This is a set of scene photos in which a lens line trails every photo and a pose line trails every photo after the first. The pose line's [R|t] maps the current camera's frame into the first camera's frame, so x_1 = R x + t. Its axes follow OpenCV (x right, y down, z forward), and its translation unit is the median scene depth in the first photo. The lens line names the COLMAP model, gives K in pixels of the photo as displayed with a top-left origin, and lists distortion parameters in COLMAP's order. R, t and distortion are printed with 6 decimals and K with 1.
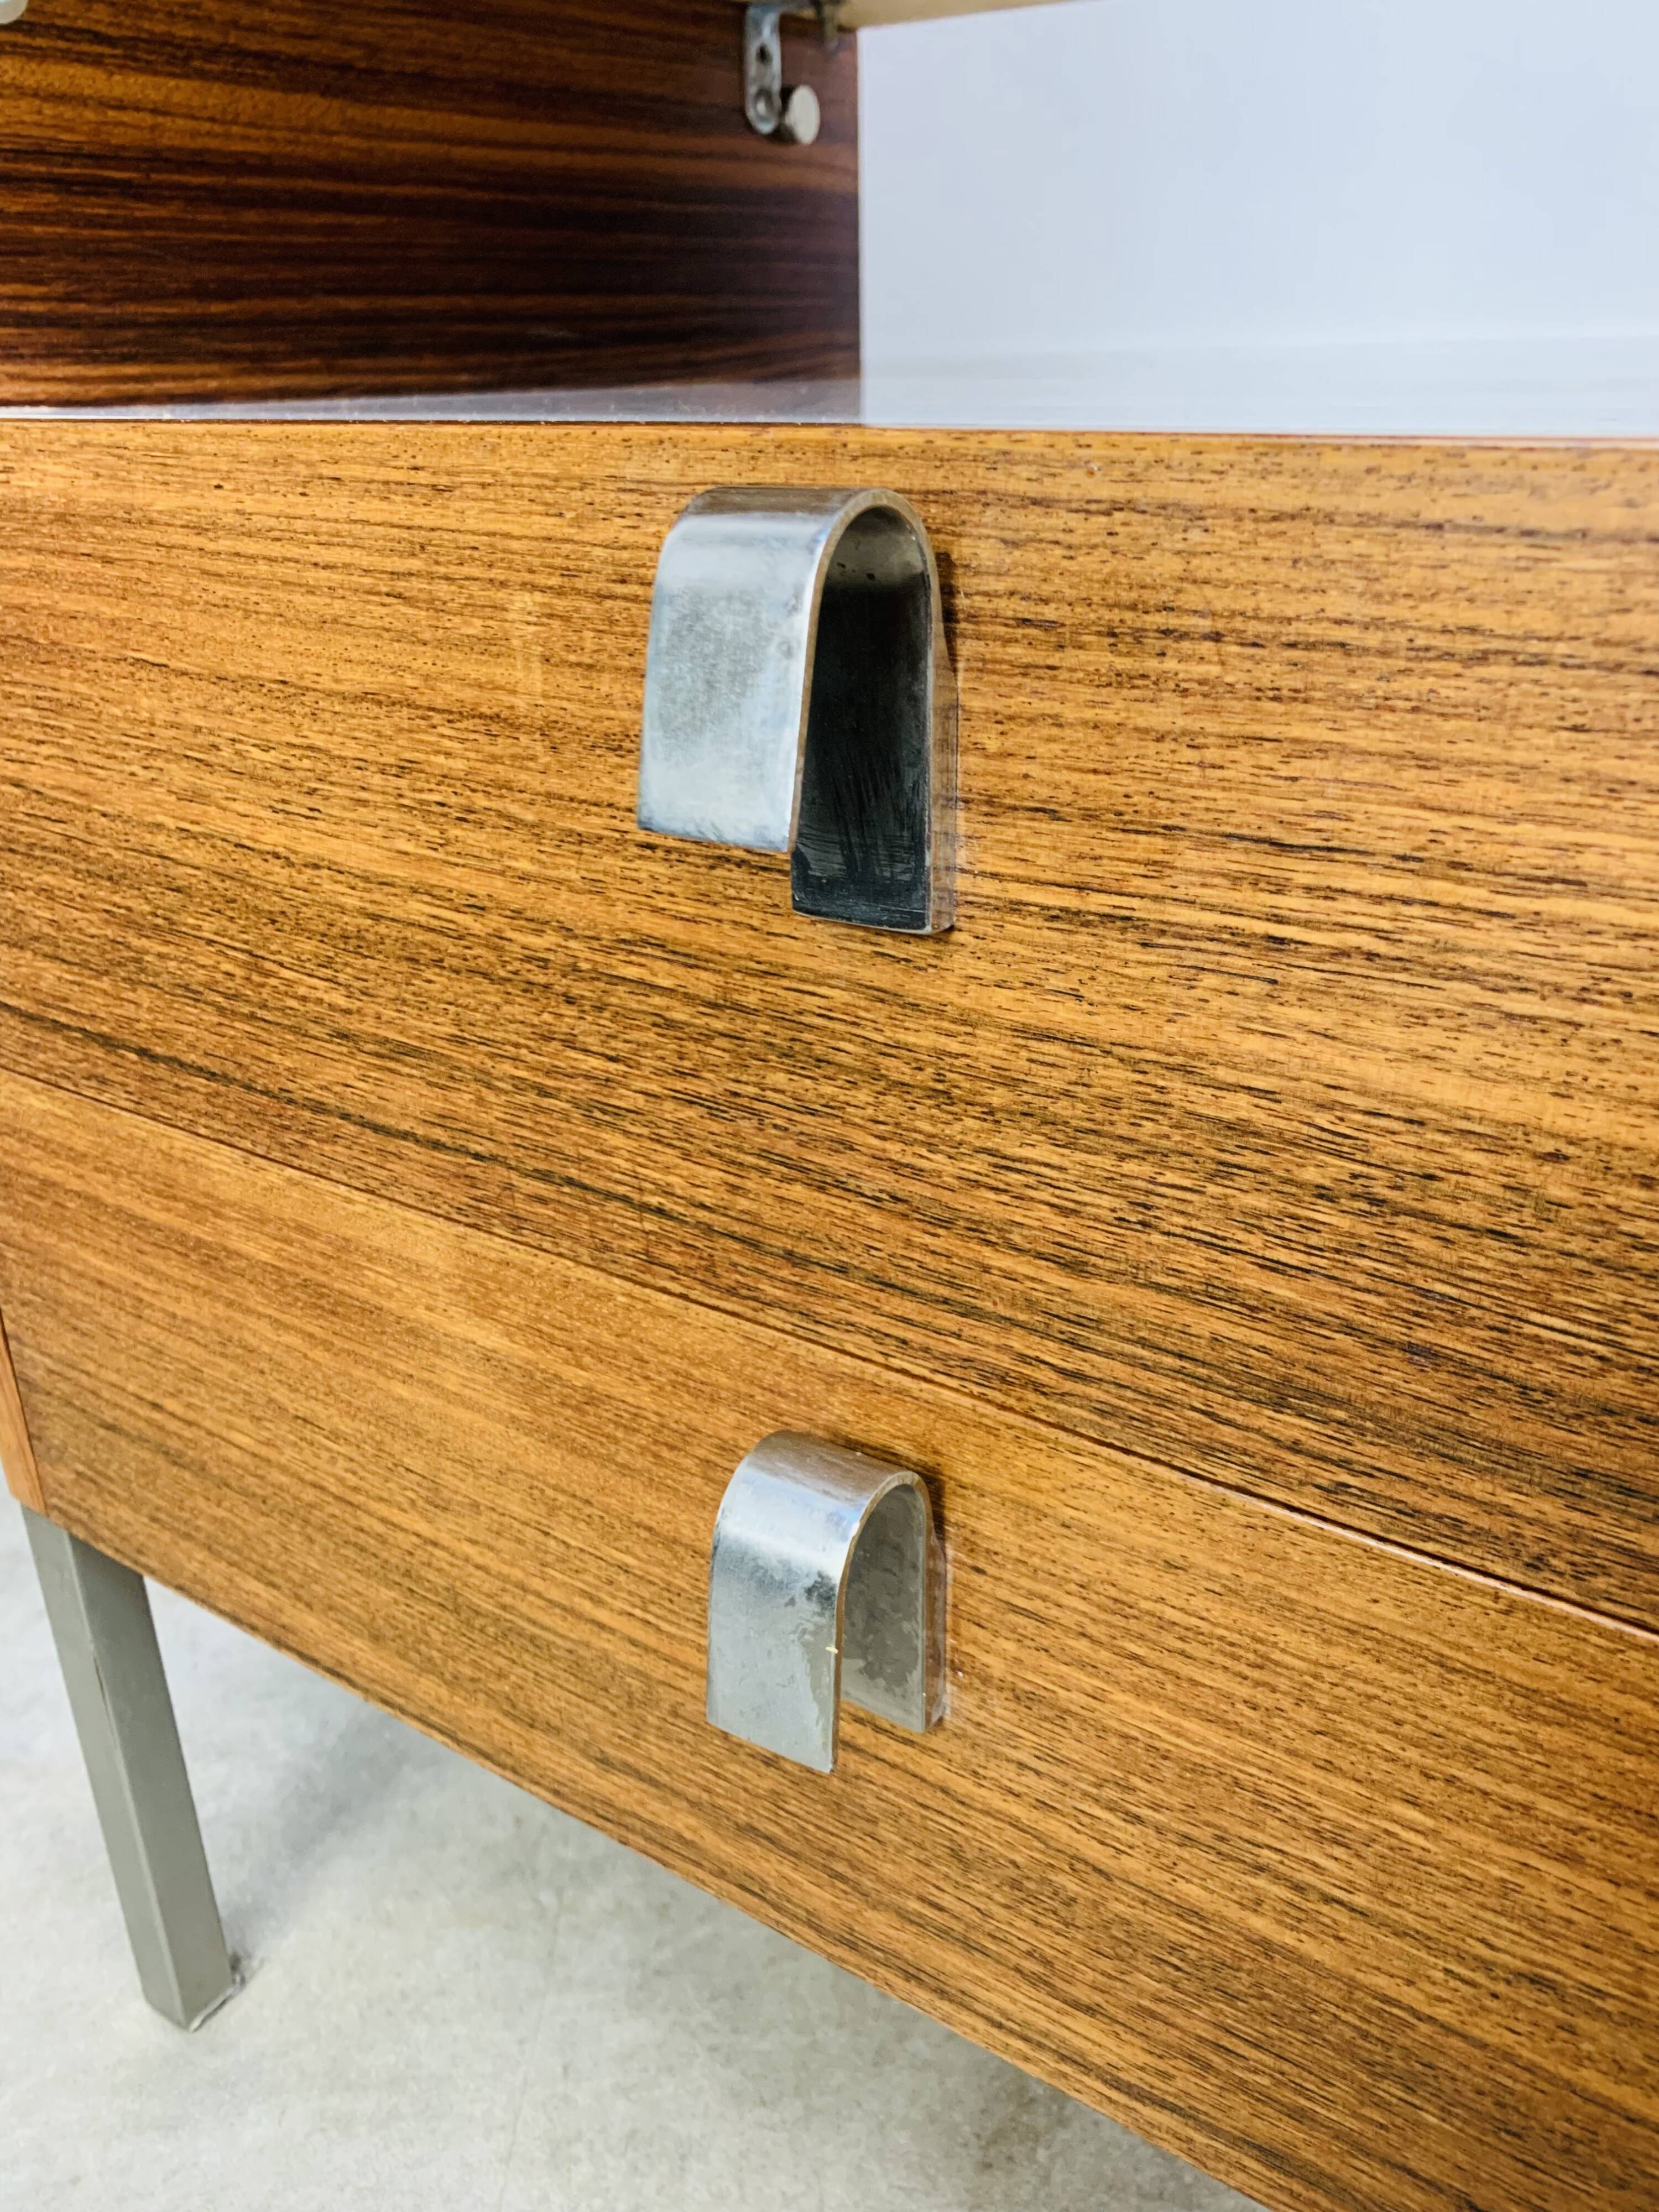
lens RADIAL K [[1697.3, 0, 846.0], [0, 1697.3, 1115.4], [0, 0, 1]] dist [0.006646, -0.013794]
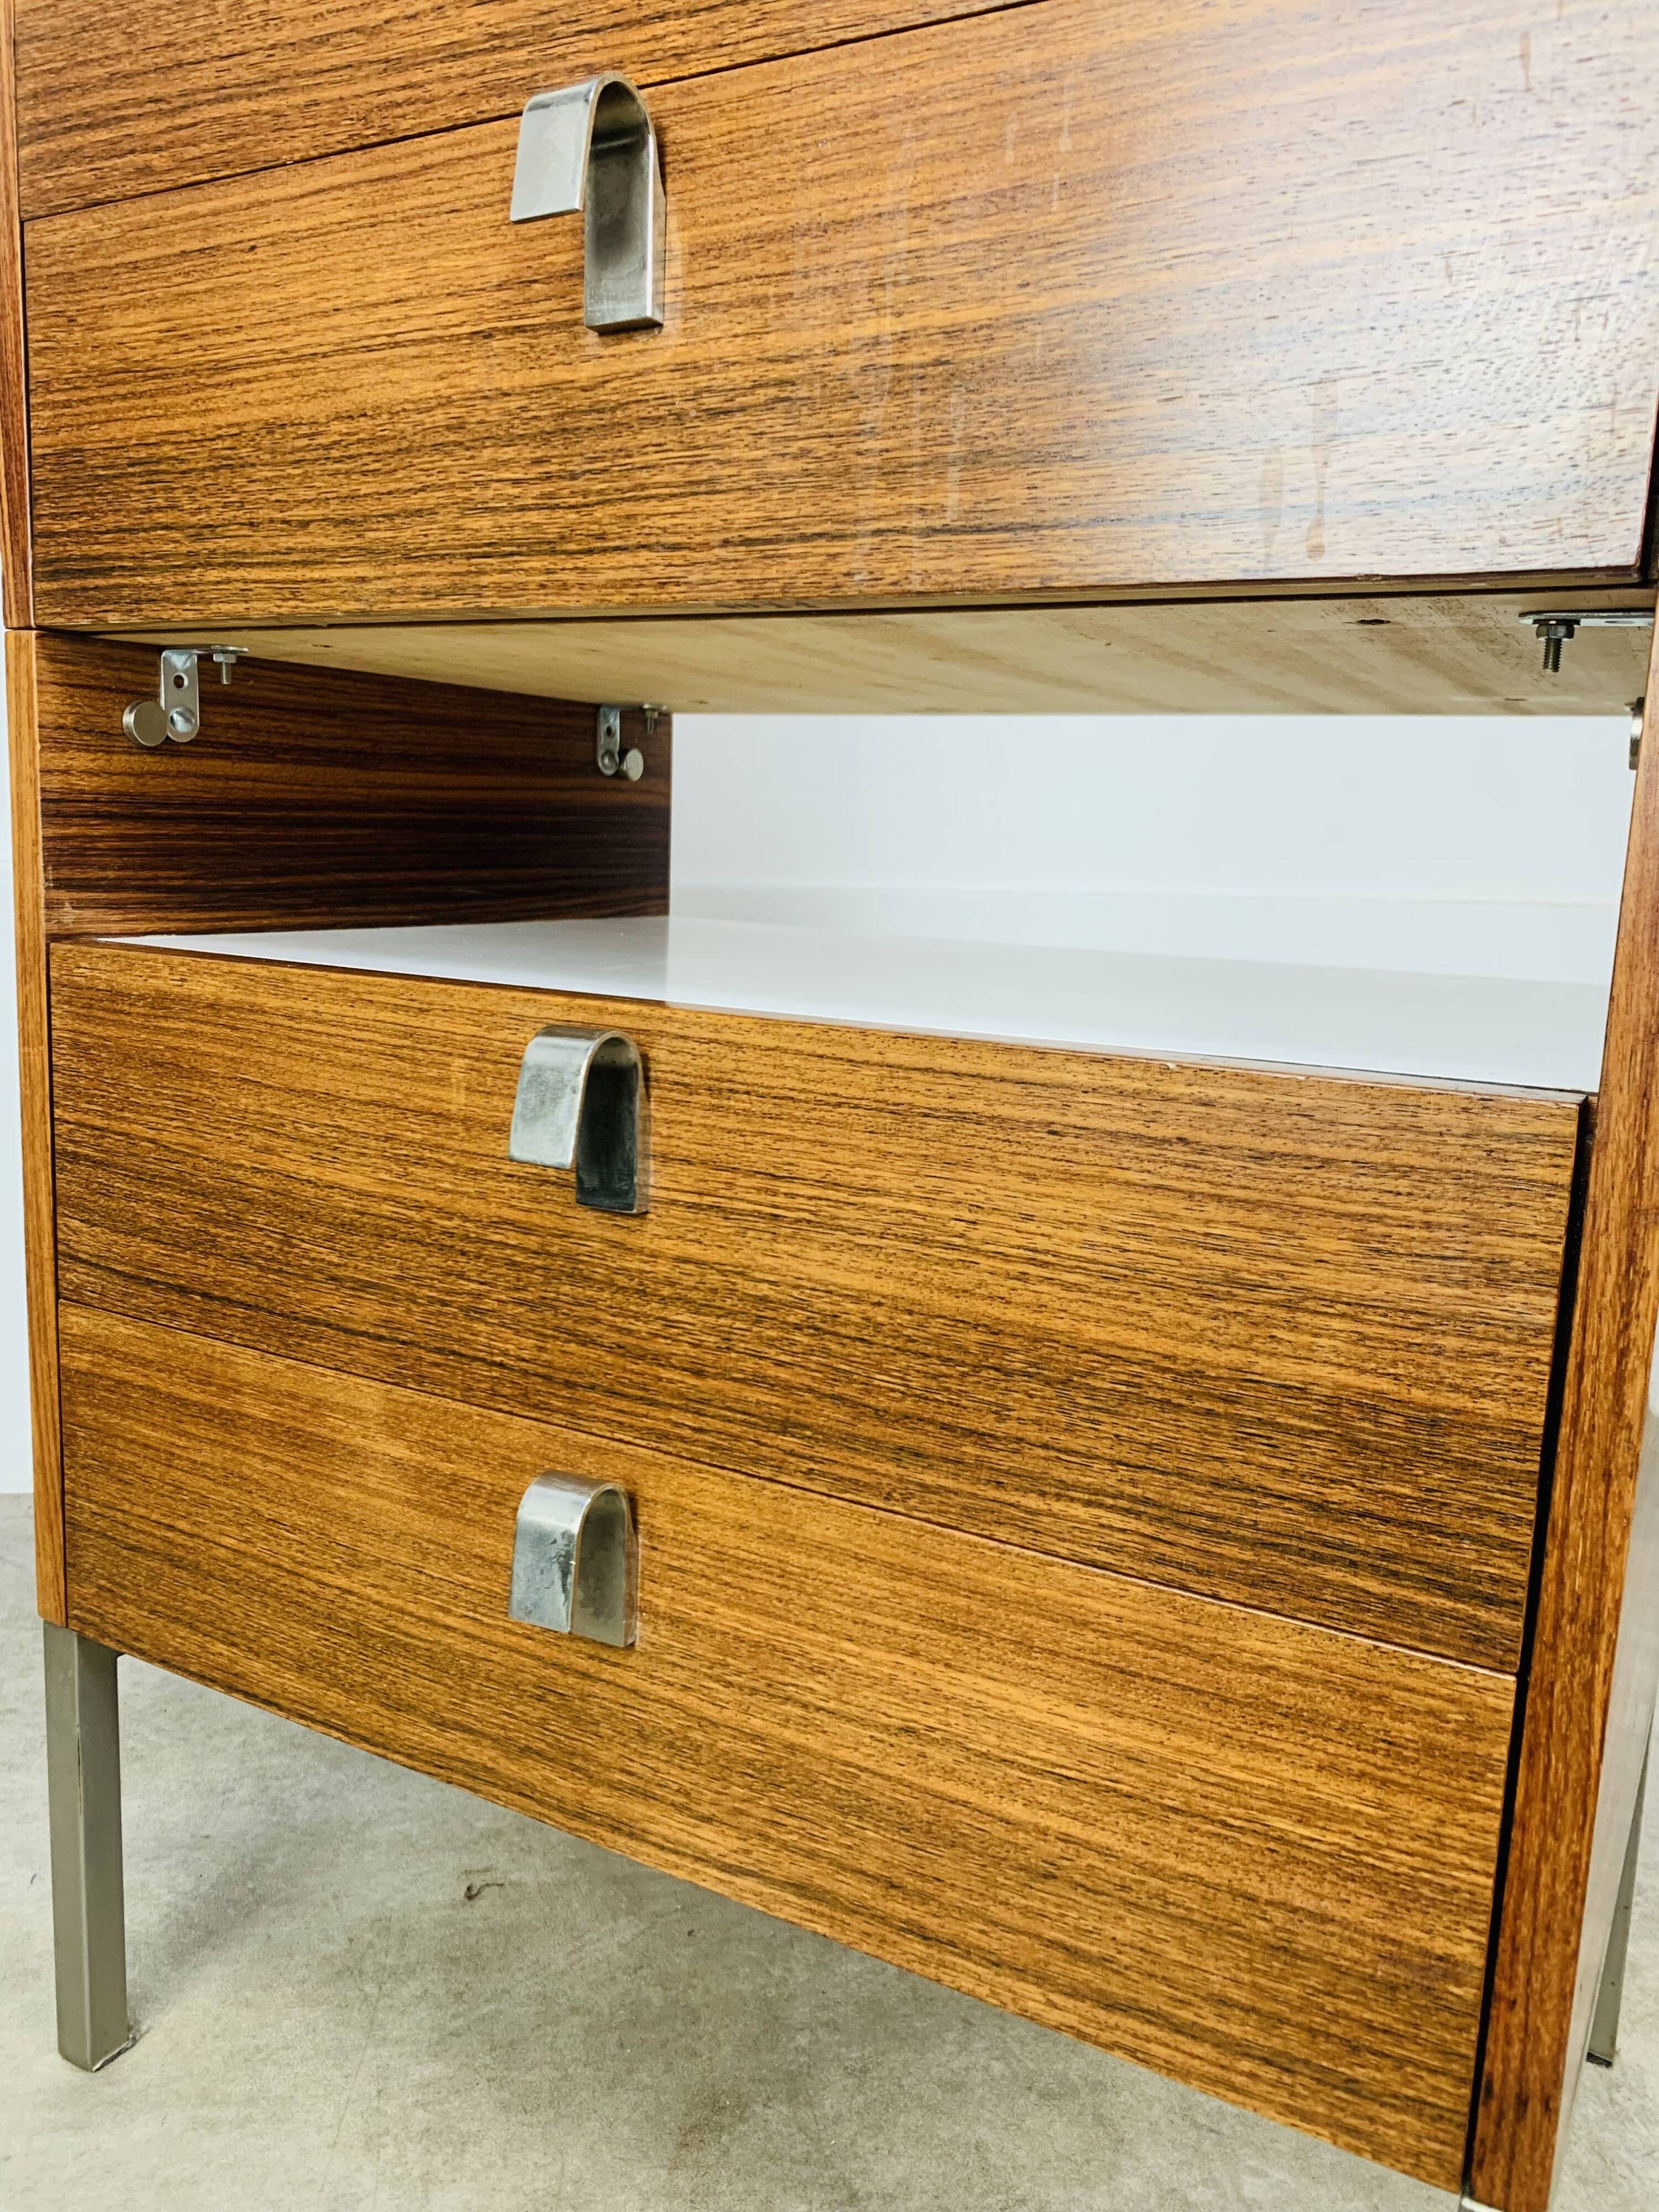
lens RADIAL K [[1697.3, 0, 824.8], [0, 1697.3, 1125.6], [0, 0, 1]] dist [0.006646, -0.013794]
pose [[0.996329, 0.043487, 0.073738, 0.102475], [-0.024080, 0.968952, -0.246074, 0.257290], [-0.082149, 0.243395, 0.966442, -0.962395]]
